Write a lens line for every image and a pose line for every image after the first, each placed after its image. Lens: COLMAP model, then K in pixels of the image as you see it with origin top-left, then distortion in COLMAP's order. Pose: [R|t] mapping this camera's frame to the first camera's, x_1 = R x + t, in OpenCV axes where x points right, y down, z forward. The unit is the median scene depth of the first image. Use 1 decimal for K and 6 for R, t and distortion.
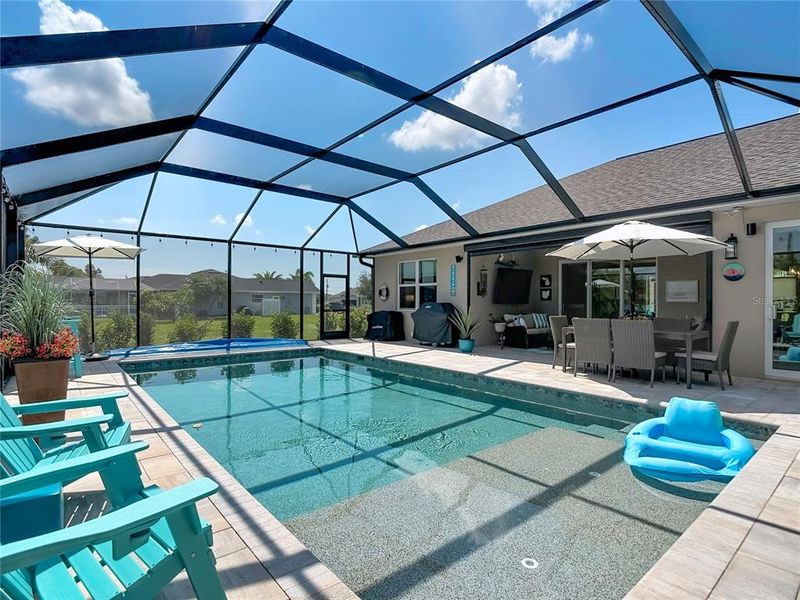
lens RADIAL K [[416.4, 0, 400.5], [0, 416.4, 299.1], [0, 0, 1]] dist [-0.010064, -0.011143]
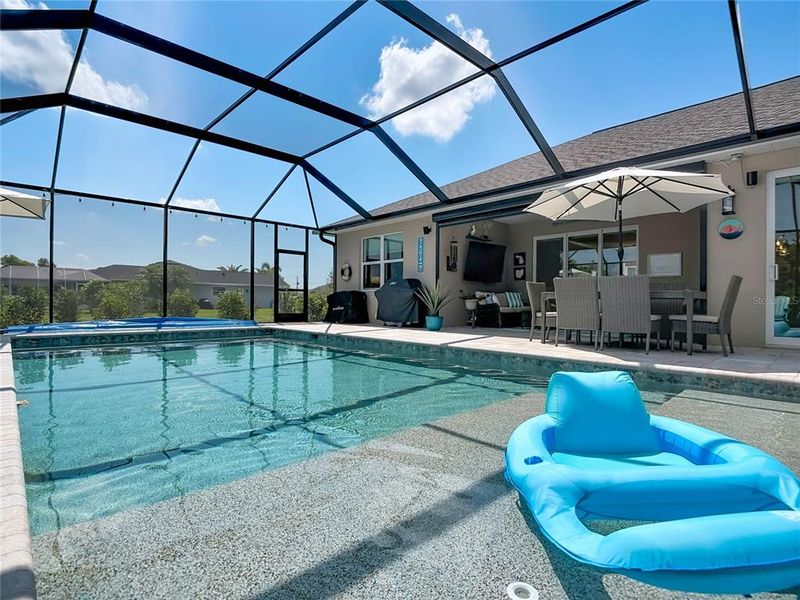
lens RADIAL K [[416.4, 0, 402.1], [0, 416.4, 300.7], [0, 0, 1]] dist [-0.010064, -0.011143]
pose [[0.997613, 0.005022, 0.068863, 0.026270], [-0.005336, 0.999976, 0.004365, 0.057160], [-0.068839, -0.004722, 0.997617, 0.103927]]
